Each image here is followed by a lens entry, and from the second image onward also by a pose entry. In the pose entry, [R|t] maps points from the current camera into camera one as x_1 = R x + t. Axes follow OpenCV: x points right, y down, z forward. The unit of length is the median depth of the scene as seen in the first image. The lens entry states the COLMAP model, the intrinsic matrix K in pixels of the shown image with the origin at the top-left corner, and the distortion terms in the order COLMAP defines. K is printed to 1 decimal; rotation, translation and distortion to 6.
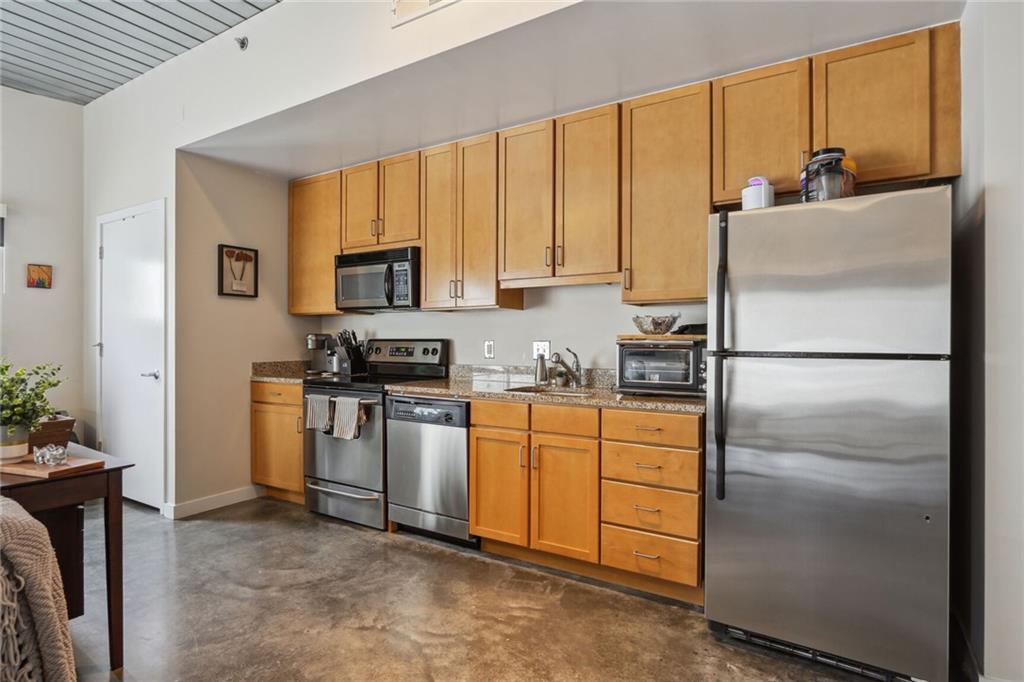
lens RADIAL K [[532.5, 0, 519.6], [0, 532.5, 339.0], [0, 0, 1]] dist [-0.001111, -0.000381]
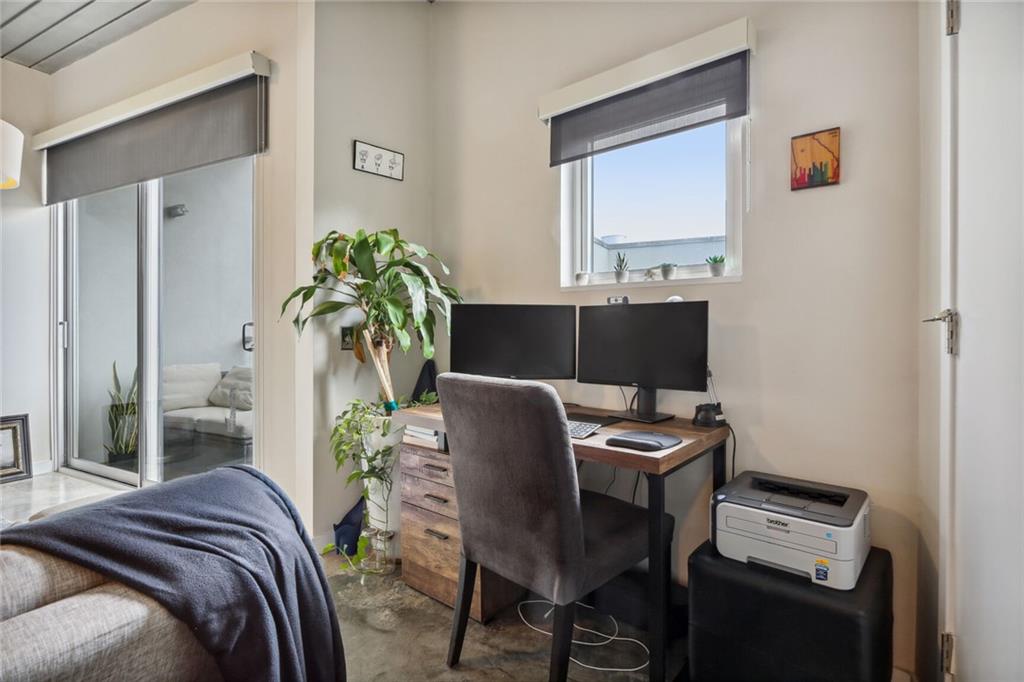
lens RADIAL K [[491.9, 0, 525.0], [0, 491.9, 326.3], [0, 0, 1]] dist [0.006383, 0.000988]
pose [[0.085205, -0.004244, -0.996354, -0.677947], [0.007093, 0.999968, -0.003652, 0.019825], [0.996338, -0.006756, 0.085233, 0.942150]]
